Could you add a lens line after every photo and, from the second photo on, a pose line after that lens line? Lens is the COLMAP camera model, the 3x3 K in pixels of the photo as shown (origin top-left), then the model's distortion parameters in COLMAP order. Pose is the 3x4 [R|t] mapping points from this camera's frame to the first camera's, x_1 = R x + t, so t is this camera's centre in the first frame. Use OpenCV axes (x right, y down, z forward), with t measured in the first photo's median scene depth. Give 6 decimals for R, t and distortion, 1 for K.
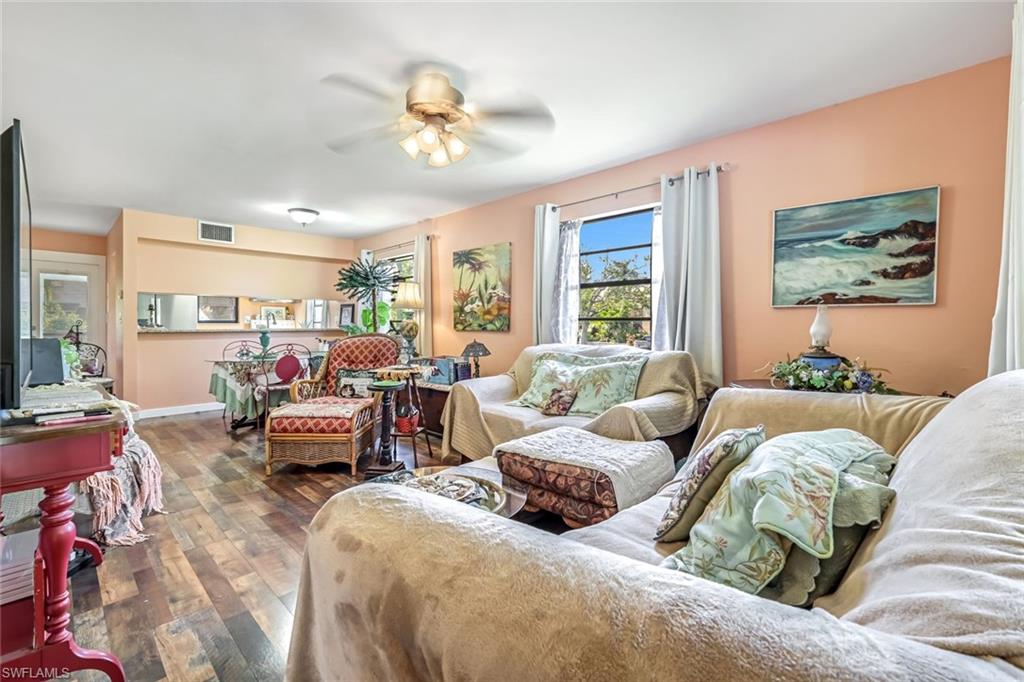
lens RADIAL K [[445.0, 0, 512.0], [0, 445.0, 333.0], [0, 0, 1]] dist [0.004060, 0.000693]
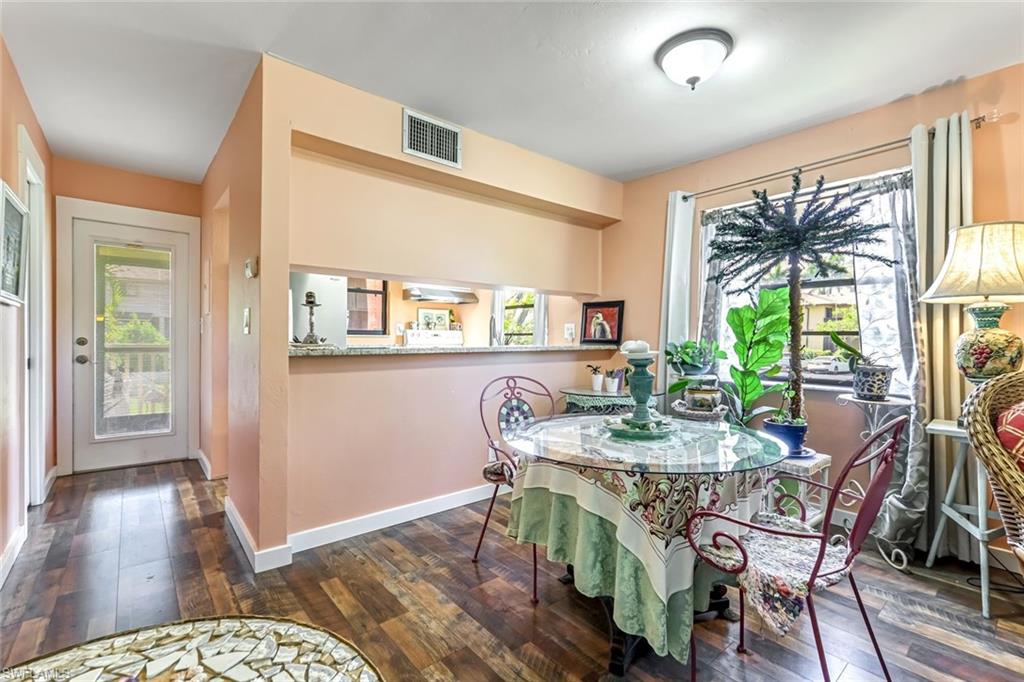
lens RADIAL K [[445.0, 0, 512.4], [0, 445.0, 341.7], [0, 0, 1]] dist [0.004060, 0.000693]
pose [[0.995971, 0.005366, -0.089517, -0.456148], [-0.006166, 0.999943, -0.008665, -0.009712], [0.089465, 0.009182, 0.995948, 0.463647]]
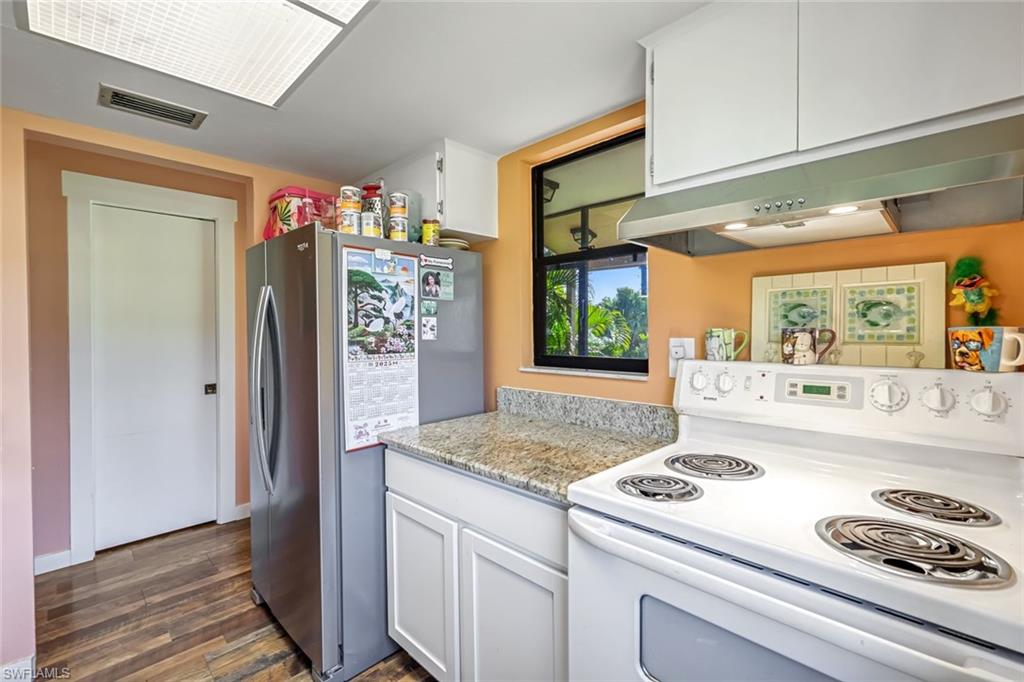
lens RADIAL K [[445.0, 0, 514.4], [0, 445.0, 334.8], [0, 0, 1]] dist [0.004060, 0.000693]
pose [[0.014348, 0.003410, -0.999891, -0.494150], [-0.011245, 0.999931, 0.003248, -0.047413], [0.999834, 0.011197, 0.014386, 1.121391]]
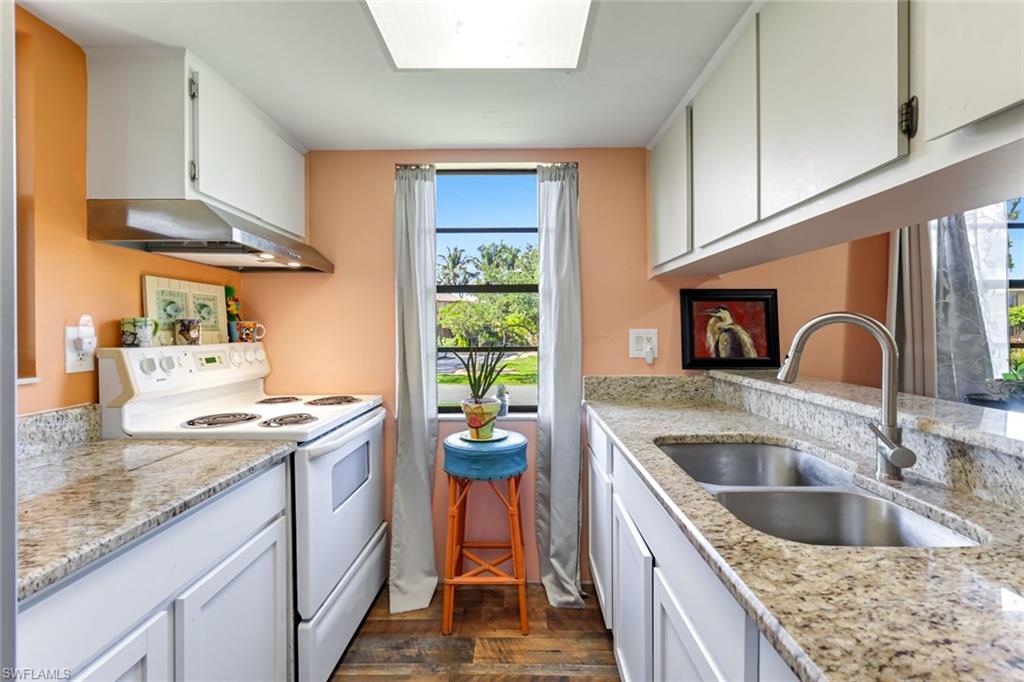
lens RADIAL K [[445.0, 0, 519.0], [0, 445.0, 333.9], [0, 0, 1]] dist [0.004060, 0.000693]
pose [[0.708460, -0.014413, 0.705603, -0.717638], [0.020308, 0.999794, 0.000032, -0.038908], [-0.705458, 0.014307, 0.708607, 0.928810]]
